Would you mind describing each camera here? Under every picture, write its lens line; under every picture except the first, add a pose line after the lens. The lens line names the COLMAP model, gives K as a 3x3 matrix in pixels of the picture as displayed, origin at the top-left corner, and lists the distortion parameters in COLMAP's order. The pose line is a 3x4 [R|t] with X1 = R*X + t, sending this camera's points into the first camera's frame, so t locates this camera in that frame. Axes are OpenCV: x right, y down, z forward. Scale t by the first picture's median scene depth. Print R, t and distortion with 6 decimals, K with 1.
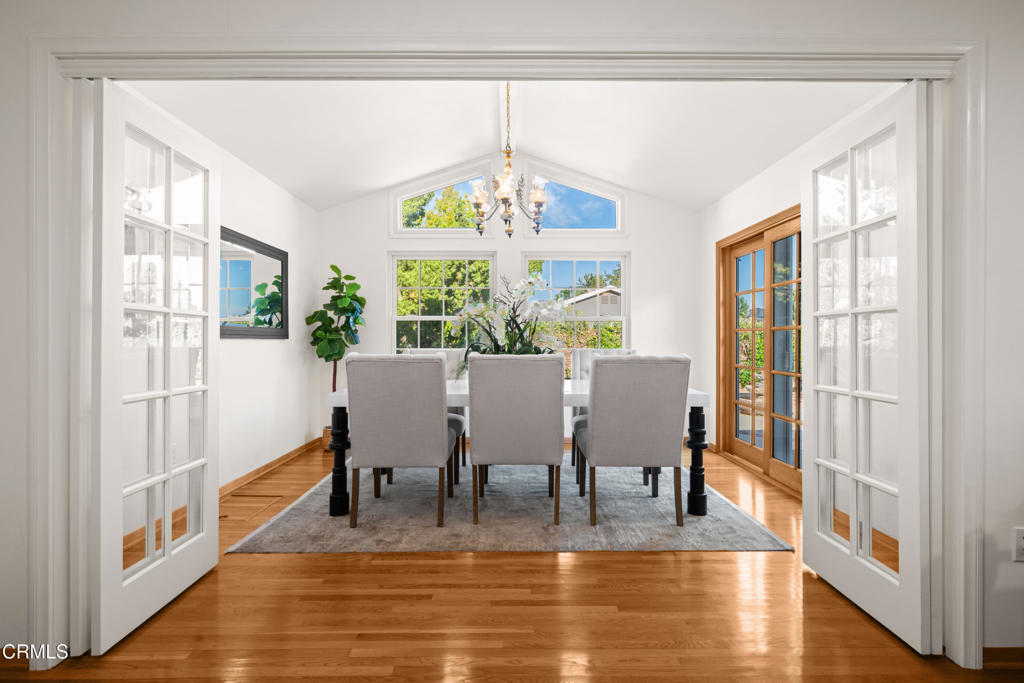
lens RADIAL K [[529.7, 0, 512.2], [0, 529.7, 341.2], [0, 0, 1]] dist [-0.002636, 0.000144]
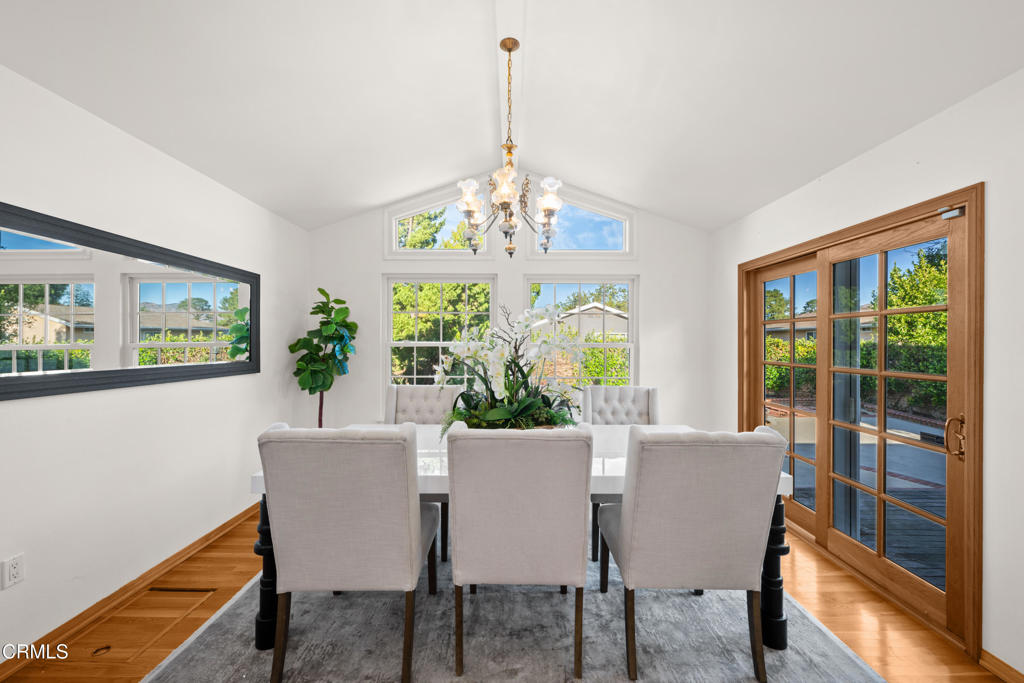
lens RADIAL K [[404.0, 0, 510.6], [0, 404.0, 340.9], [0, 0, 1]] dist [0.004085, 0.000001]
pose [[0.999974, 0.003644, -0.006150, -0.000898], [-0.003667, 0.999986, -0.003715, -0.061824], [0.006136, 0.003737, 0.999974, 0.360385]]
